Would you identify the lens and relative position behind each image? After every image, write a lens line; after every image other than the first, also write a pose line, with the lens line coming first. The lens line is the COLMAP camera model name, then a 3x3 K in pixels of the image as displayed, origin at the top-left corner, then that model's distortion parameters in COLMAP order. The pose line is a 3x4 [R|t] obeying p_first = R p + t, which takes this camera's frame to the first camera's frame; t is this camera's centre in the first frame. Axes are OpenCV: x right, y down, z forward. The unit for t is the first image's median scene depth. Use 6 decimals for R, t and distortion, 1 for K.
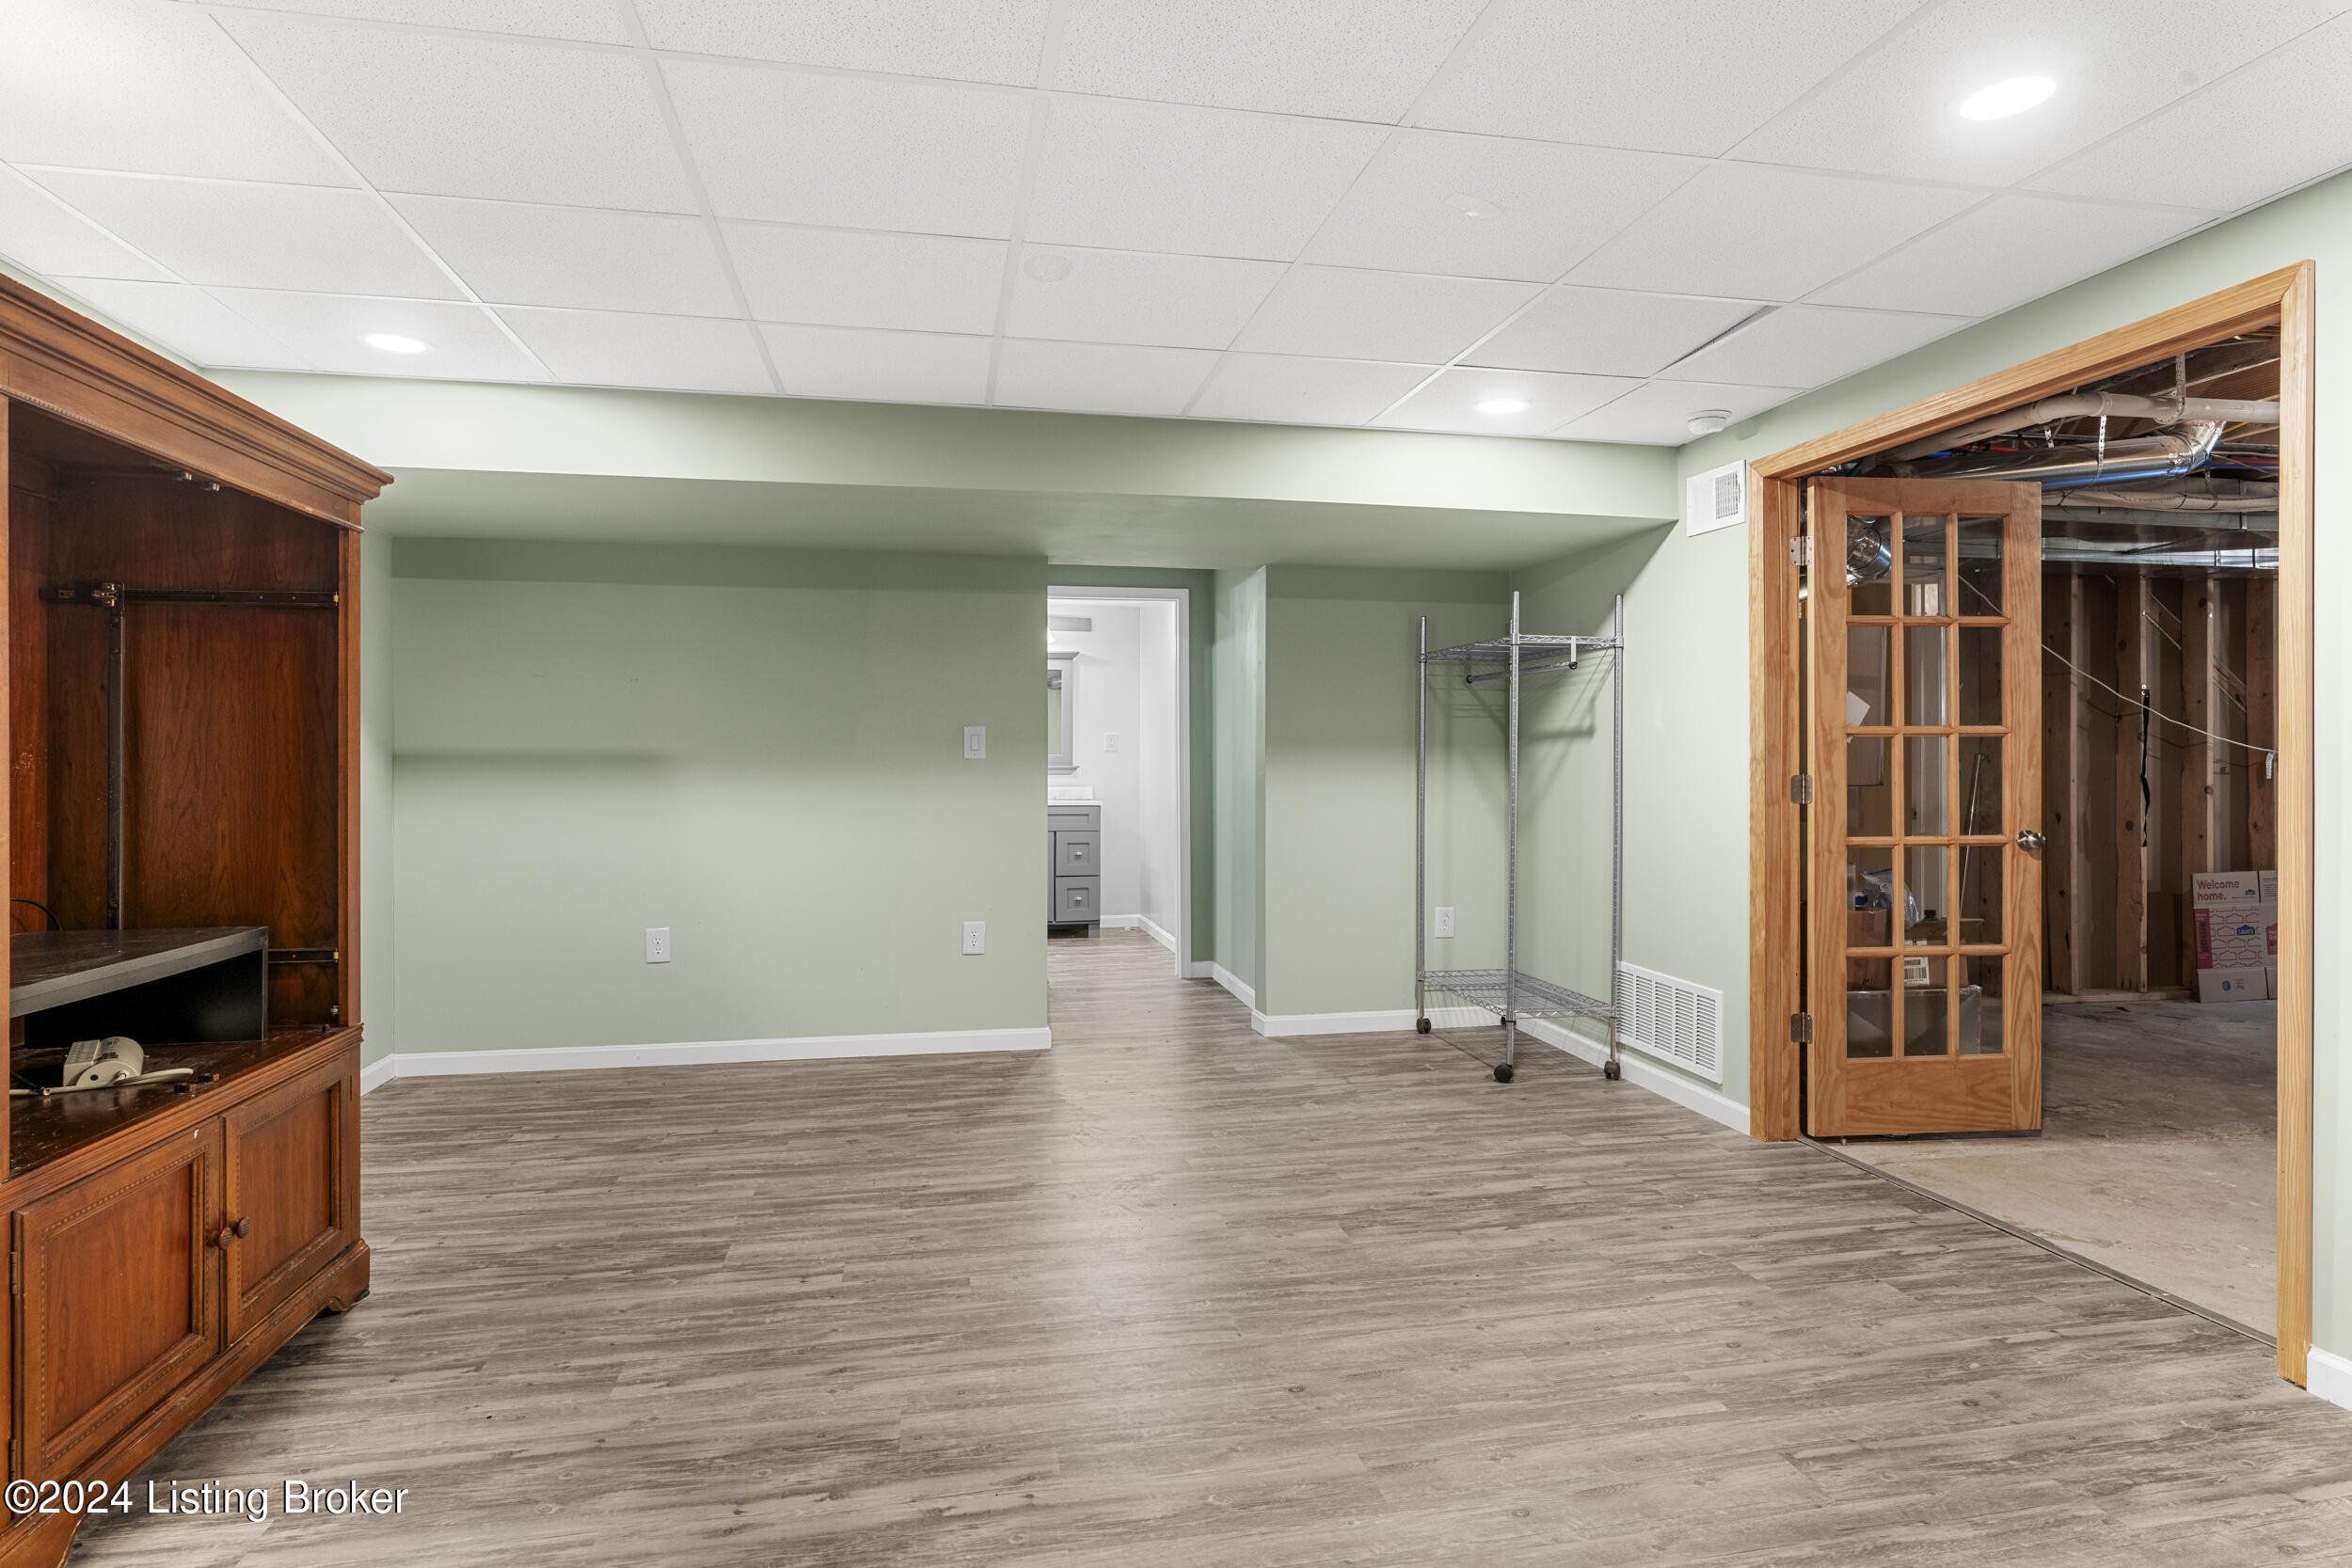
lens RADIAL K [[1273.1, 0, 1176.7], [0, 1273.1, 772.7], [0, 0, 1]] dist [0.003035, -0.001456]
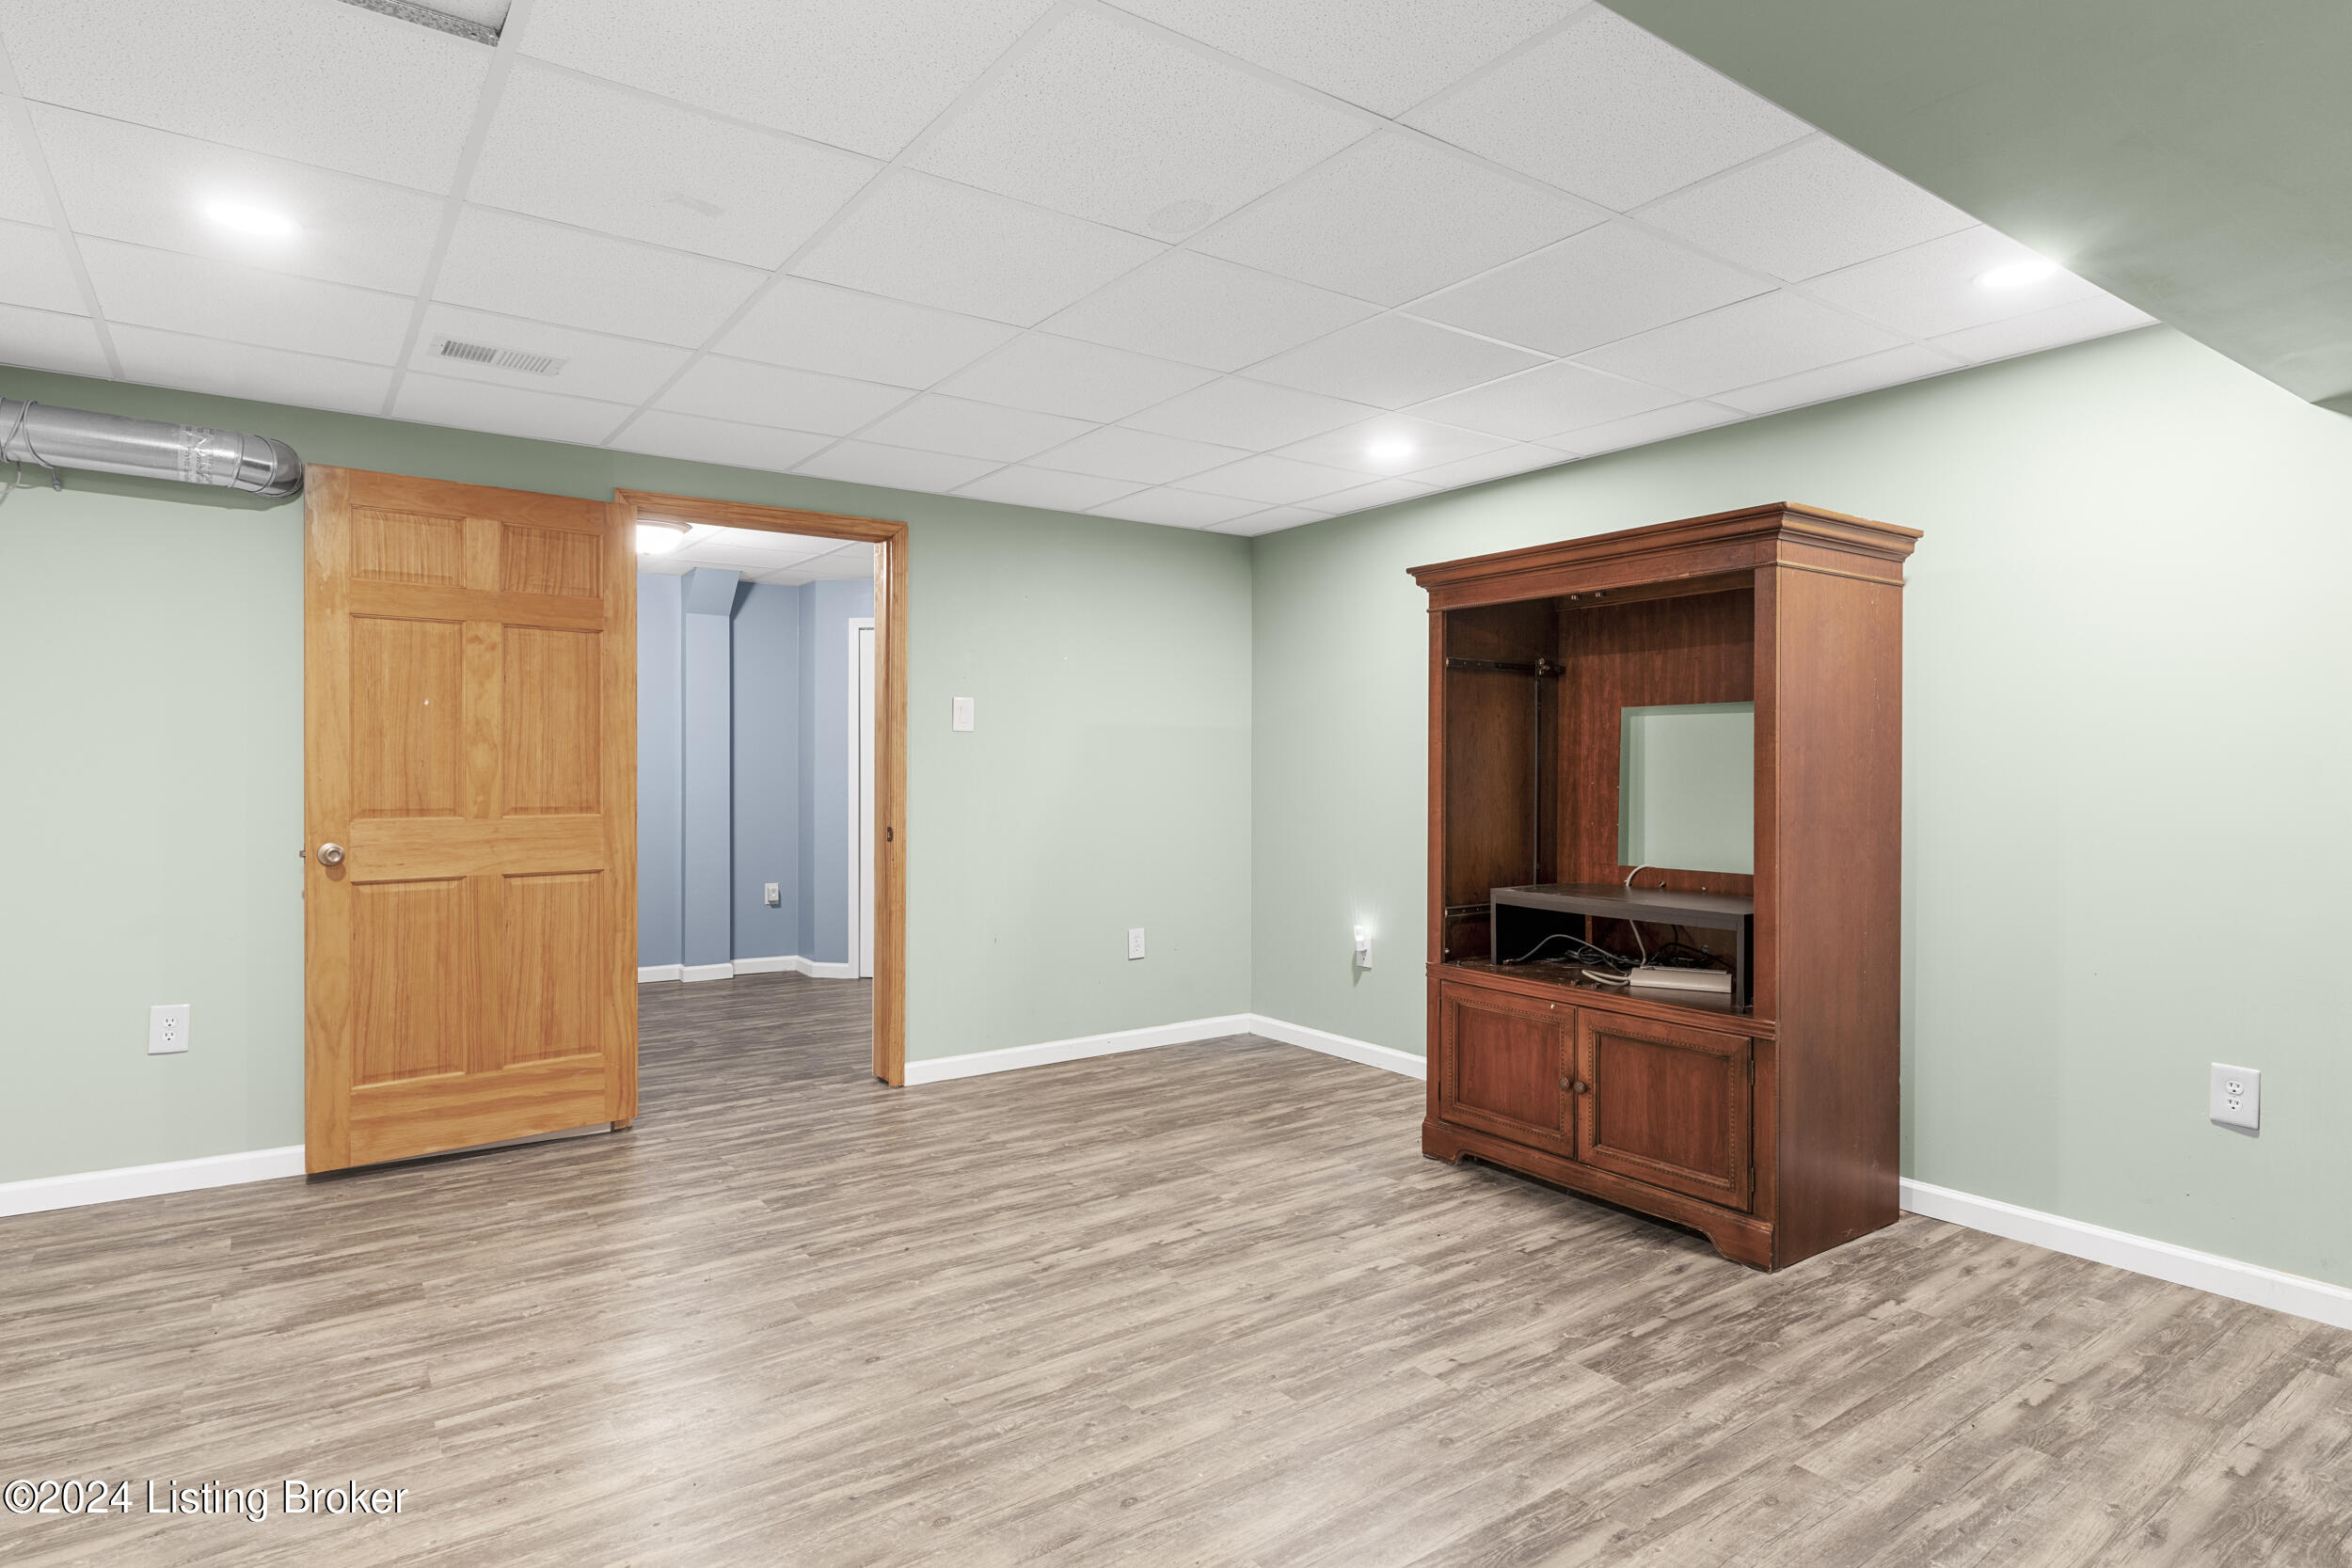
lens RADIAL K [[1273.1, 0, 1177.3], [0, 1273.1, 772.5], [0, 0, 1]] dist [0.003035, -0.001456]
pose [[-0.911519, 0.000364, -0.411258, 0.263891], [-0.004844, 0.999921, 0.011621, -0.023724], [0.411230, 0.012585, -0.911445, 1.819165]]
